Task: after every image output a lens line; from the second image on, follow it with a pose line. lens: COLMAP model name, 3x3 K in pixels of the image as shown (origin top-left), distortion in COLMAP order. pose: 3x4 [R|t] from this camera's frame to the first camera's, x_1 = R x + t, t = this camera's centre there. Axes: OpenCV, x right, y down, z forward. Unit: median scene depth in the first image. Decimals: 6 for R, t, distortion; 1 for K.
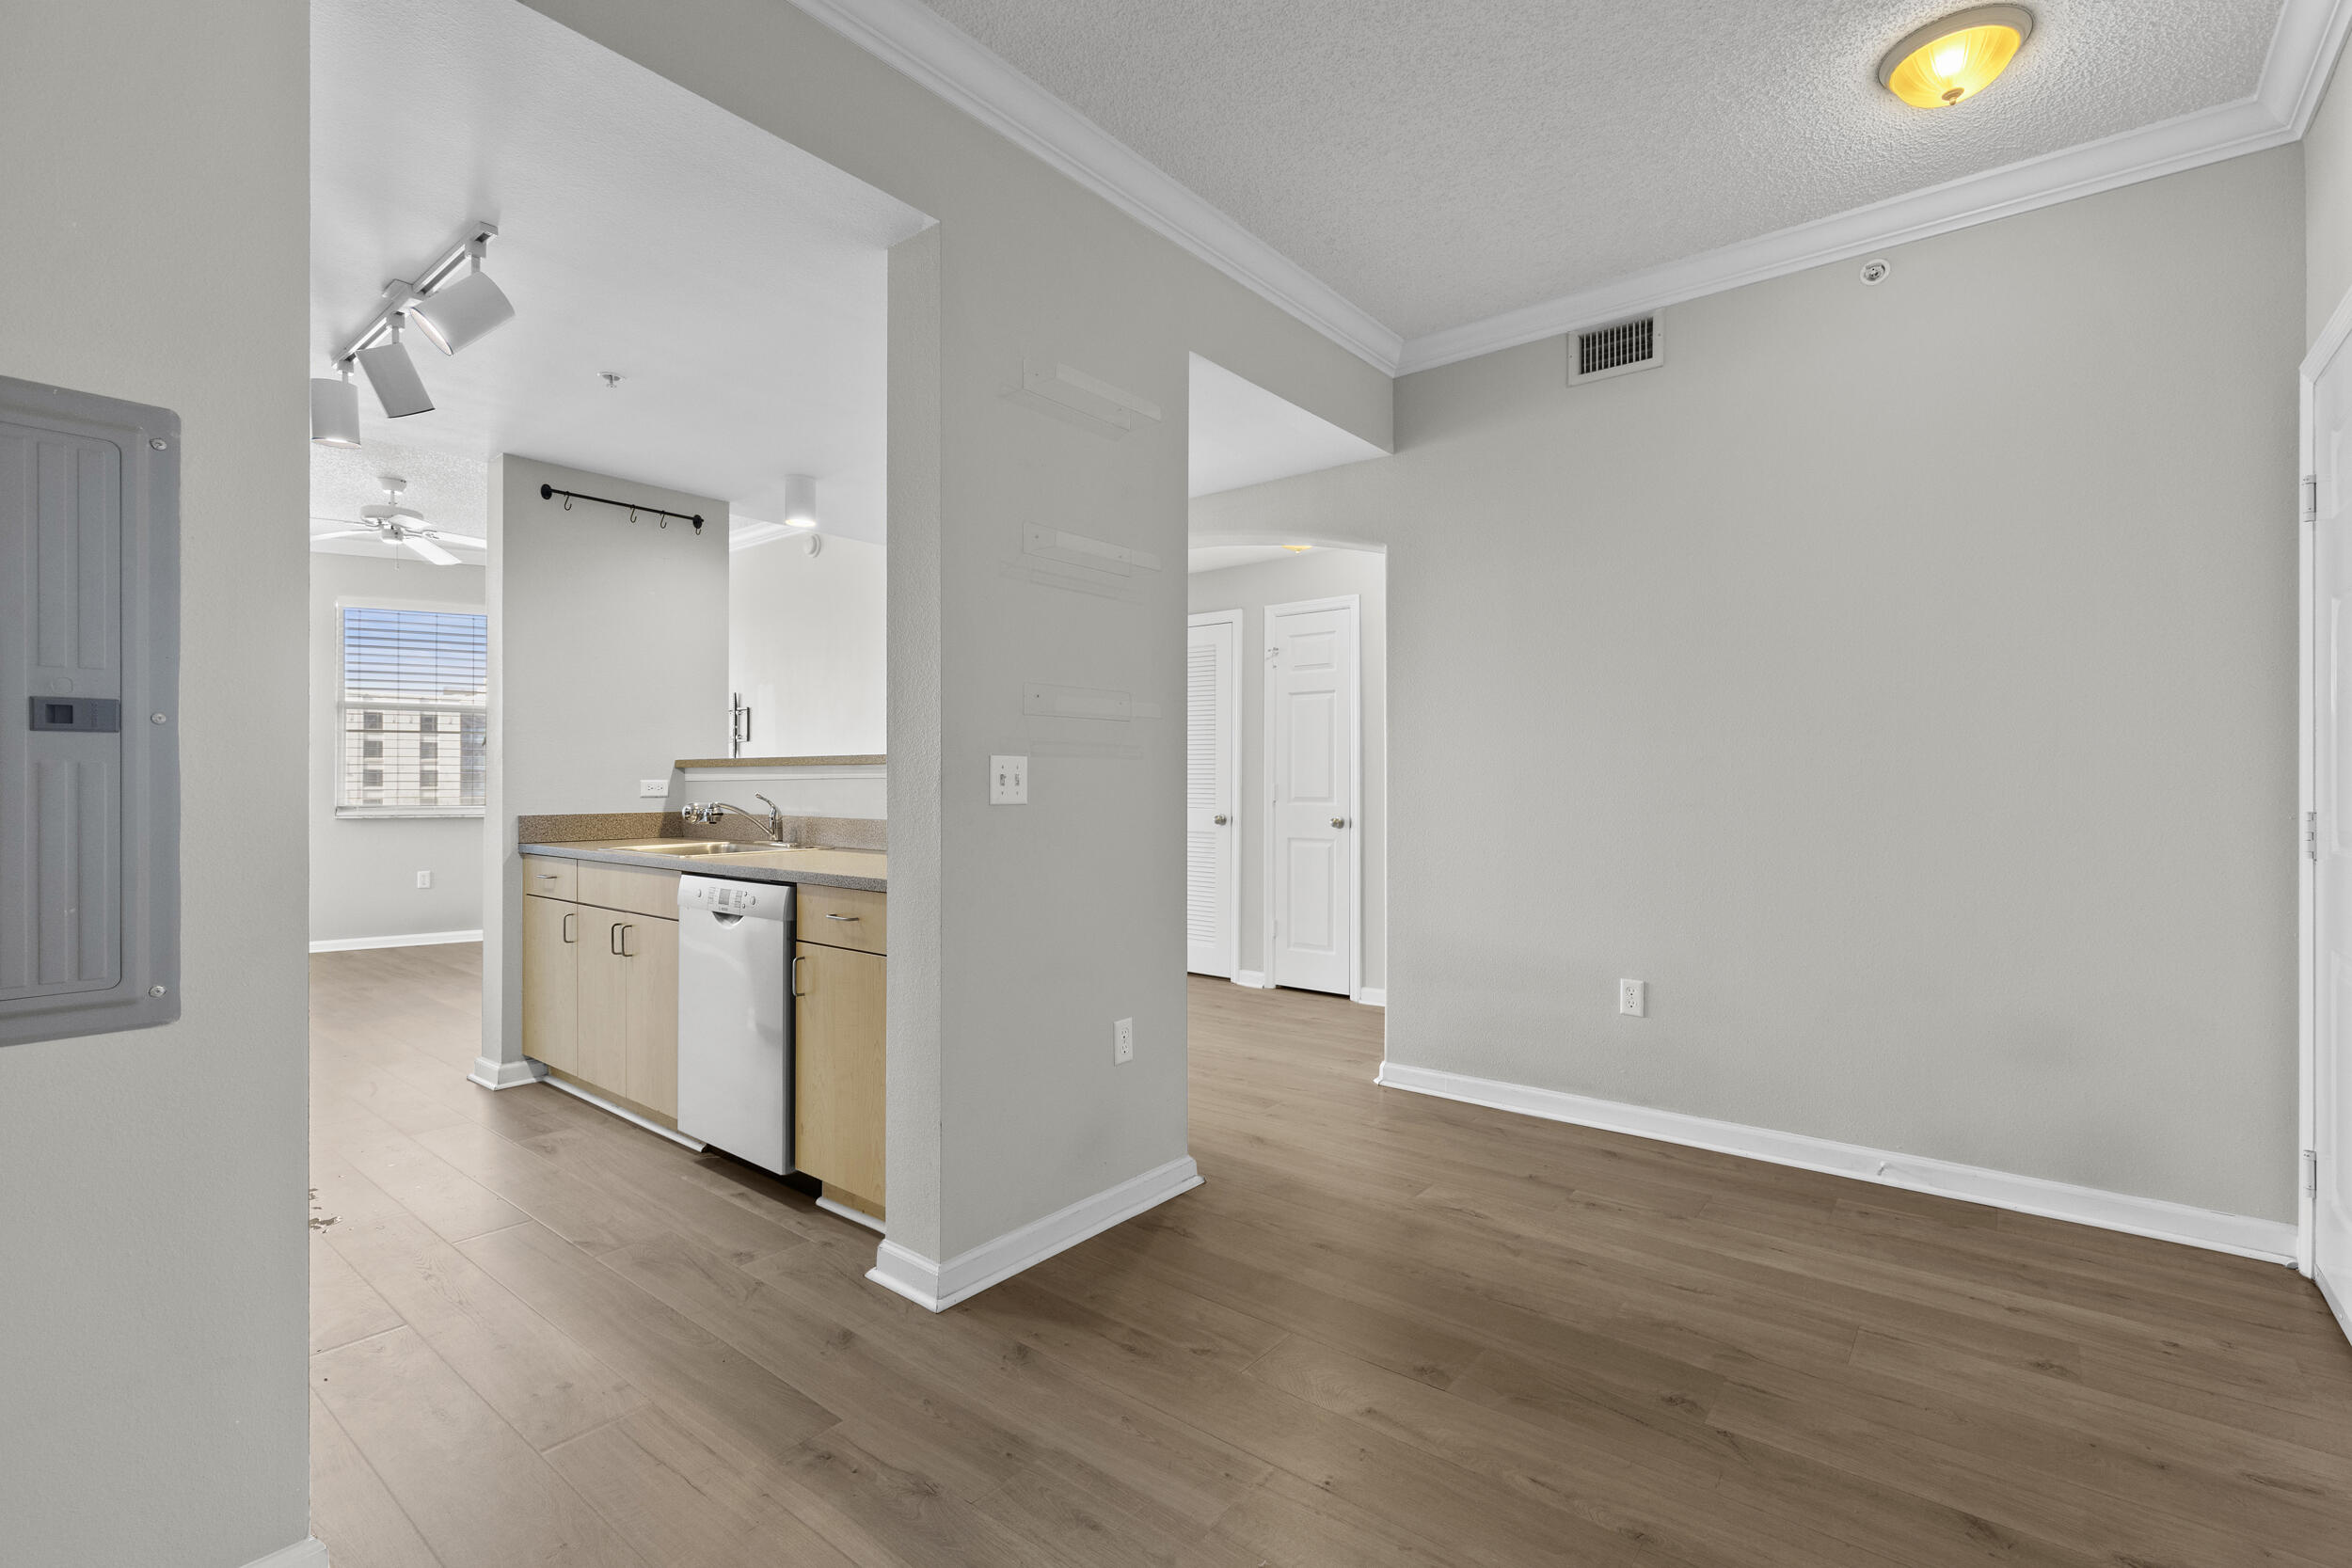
lens RADIAL K [[1056.3, 0, 1176.0], [0, 1056.3, 784.0], [0, 0, 1]] dist [0.002458, -0.000393]
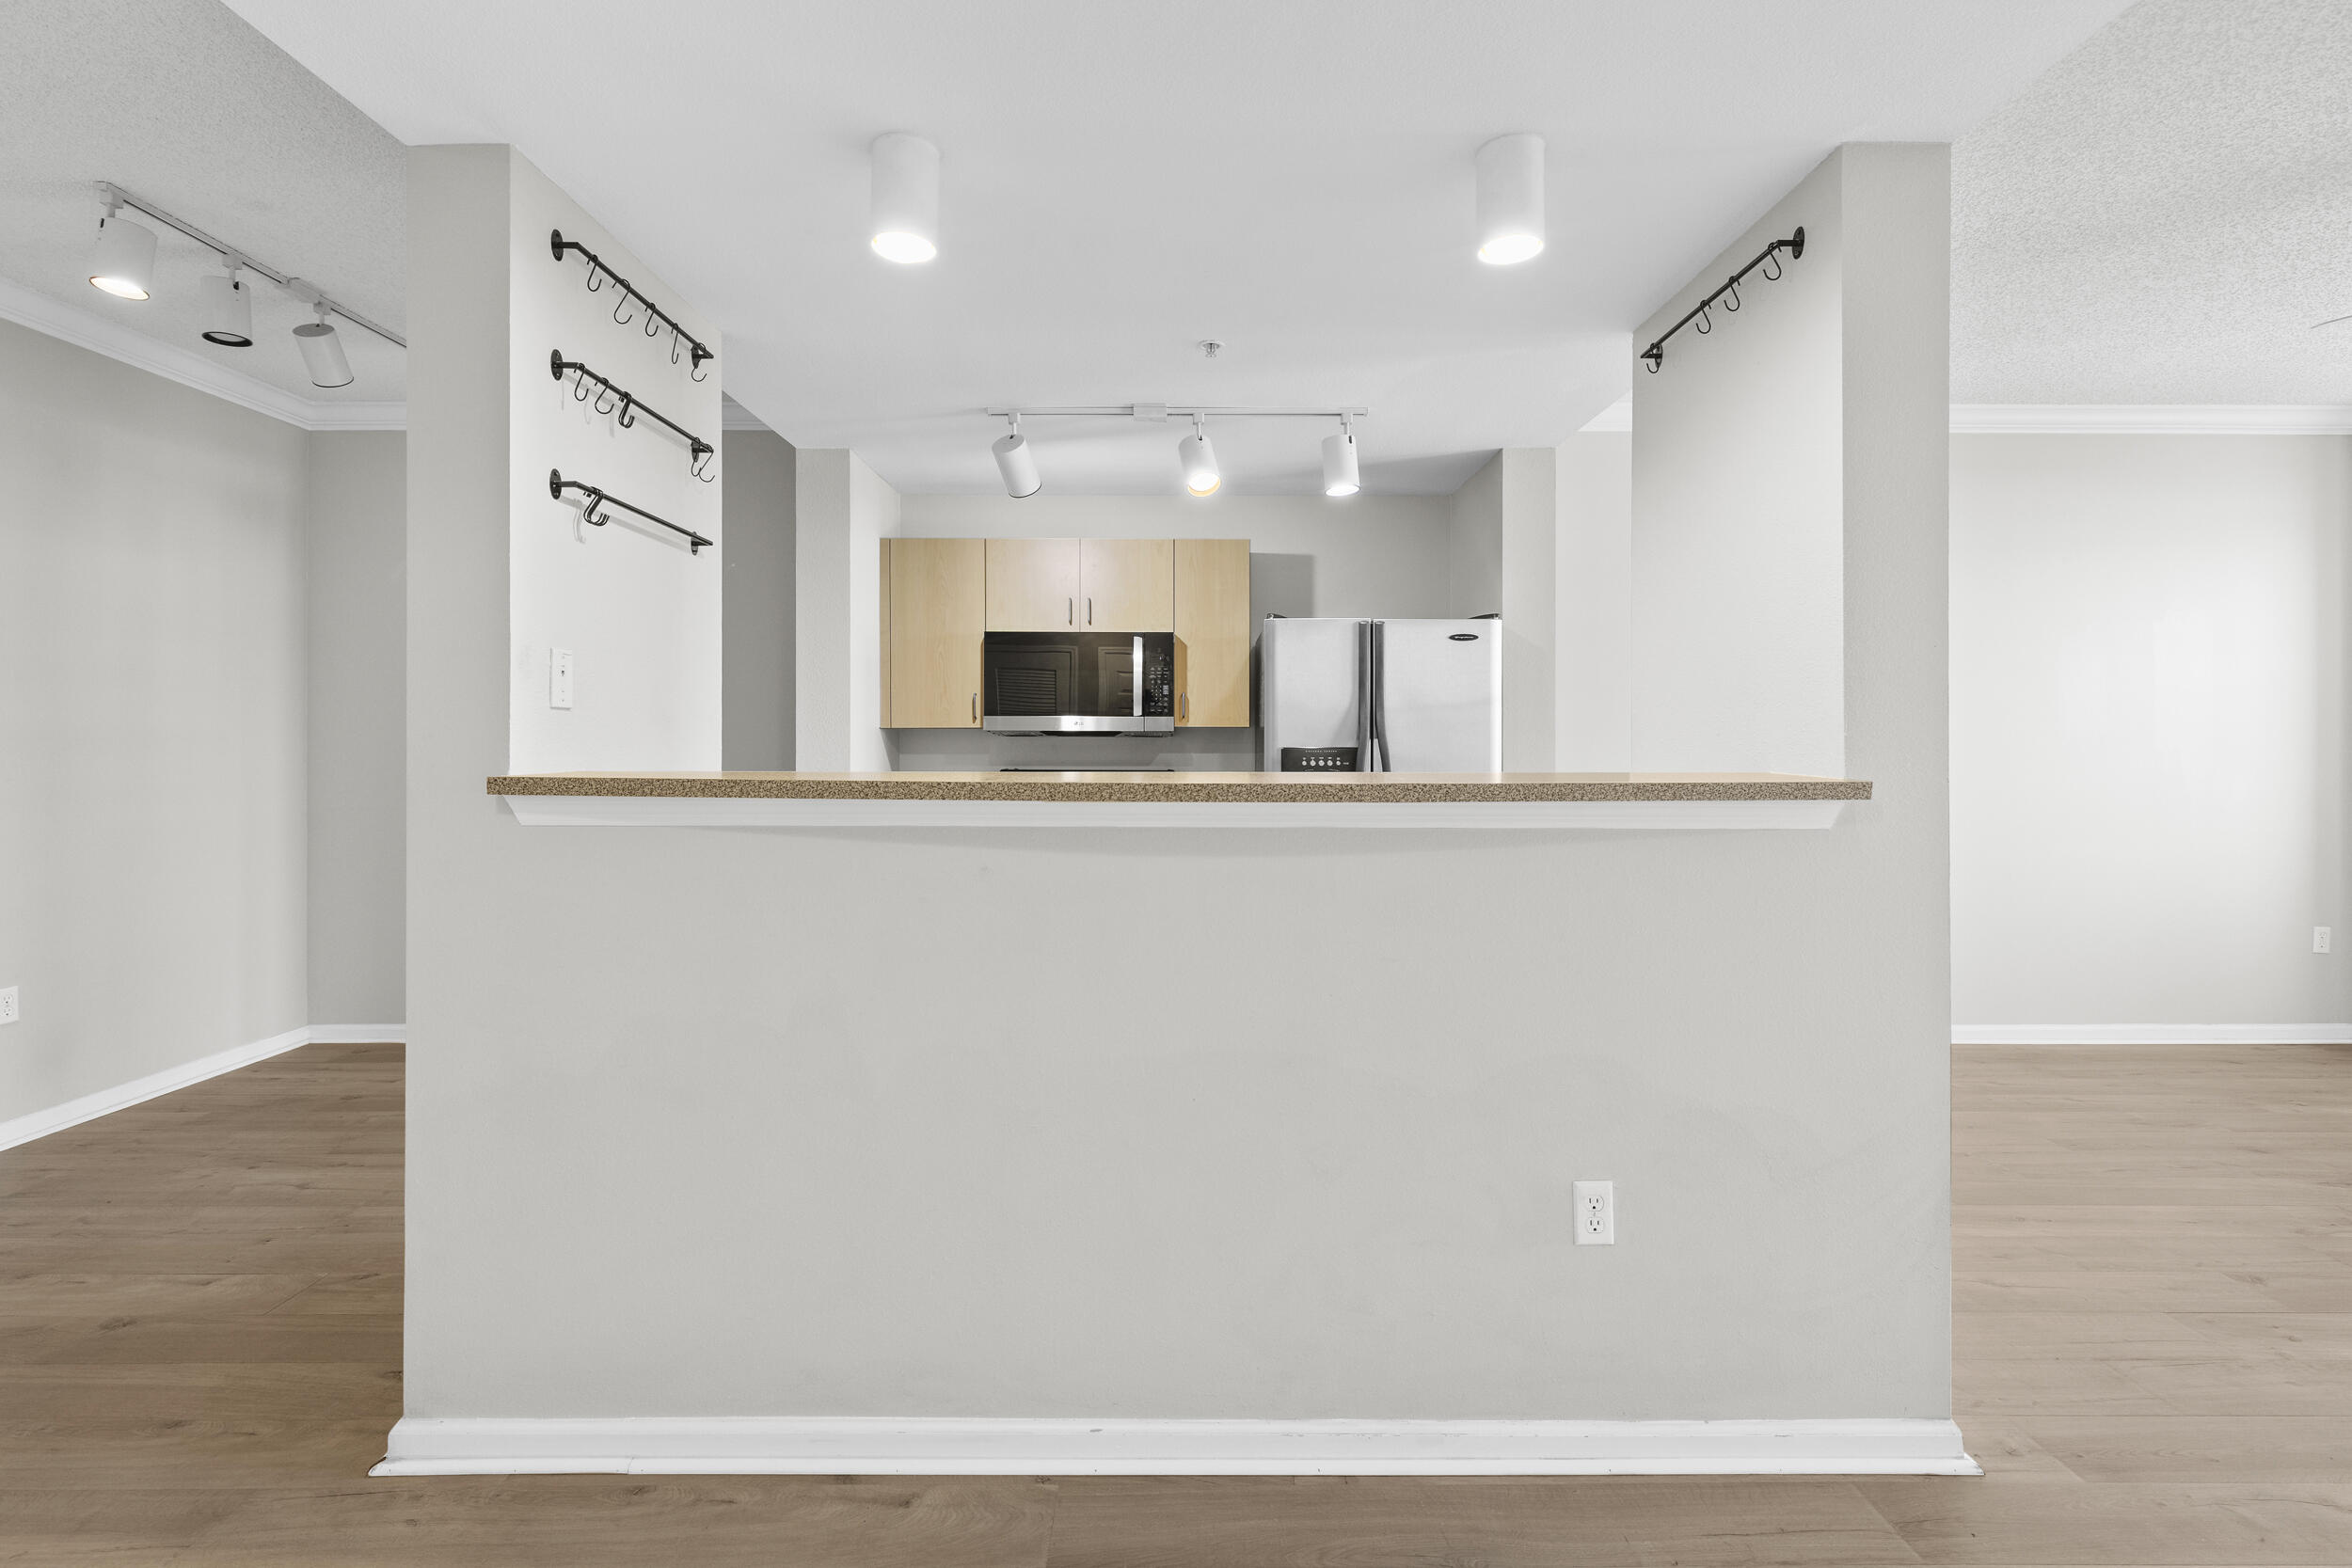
lens RADIAL K [[1064.8, 0, 1178.0], [0, 1064.8, 769.1], [0, 0, 1]] dist [-0.000024, 0.000088]
pose [[-0.774560, 0.010962, -0.632405, 0.047481], [-0.003581, 0.999758, 0.021715, -0.050105], [0.632490, 0.019084, -0.774333, 1.677715]]
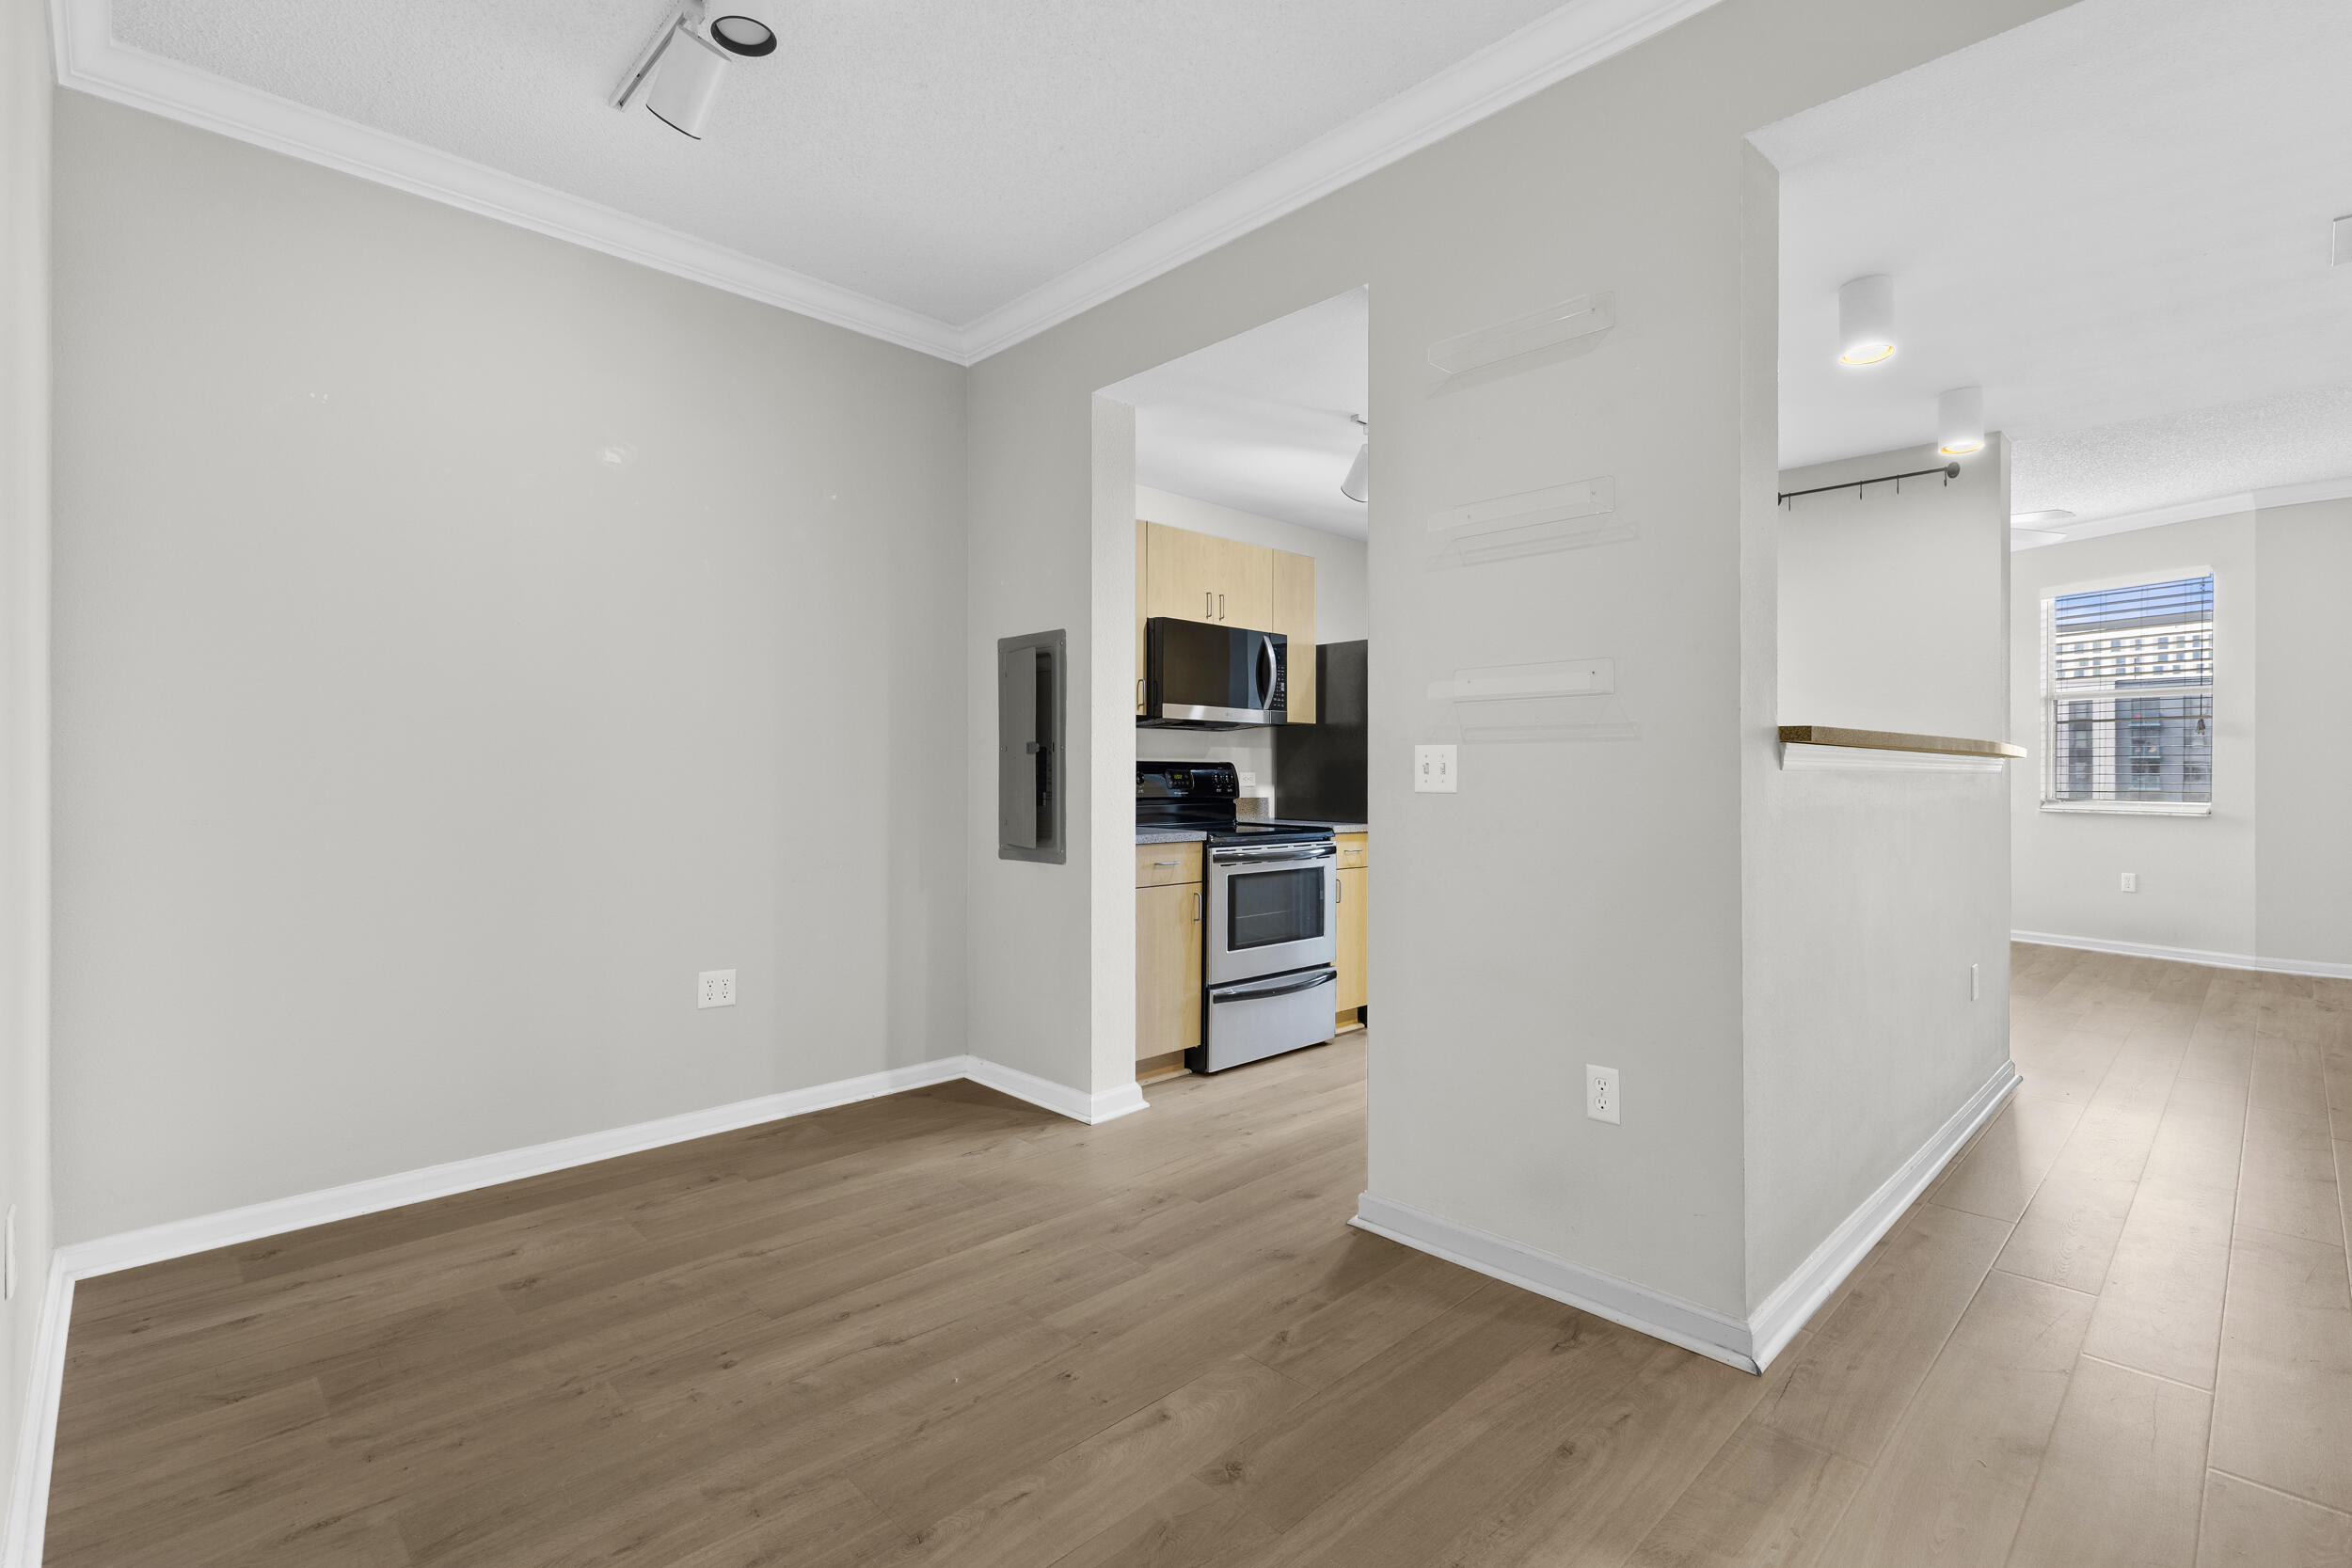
lens RADIAL K [[1080.6, 0, 1176.0], [0, 1080.6, 784.0], [0, 0, 1]] dist [0.001443, 0.000049]
pose [[-0.123031, 0.007464, -0.992375, 0.699709], [-0.003334, 0.999963, 0.007935, 0.002739], [0.992397, 0.004285, -0.123002, 0.680320]]
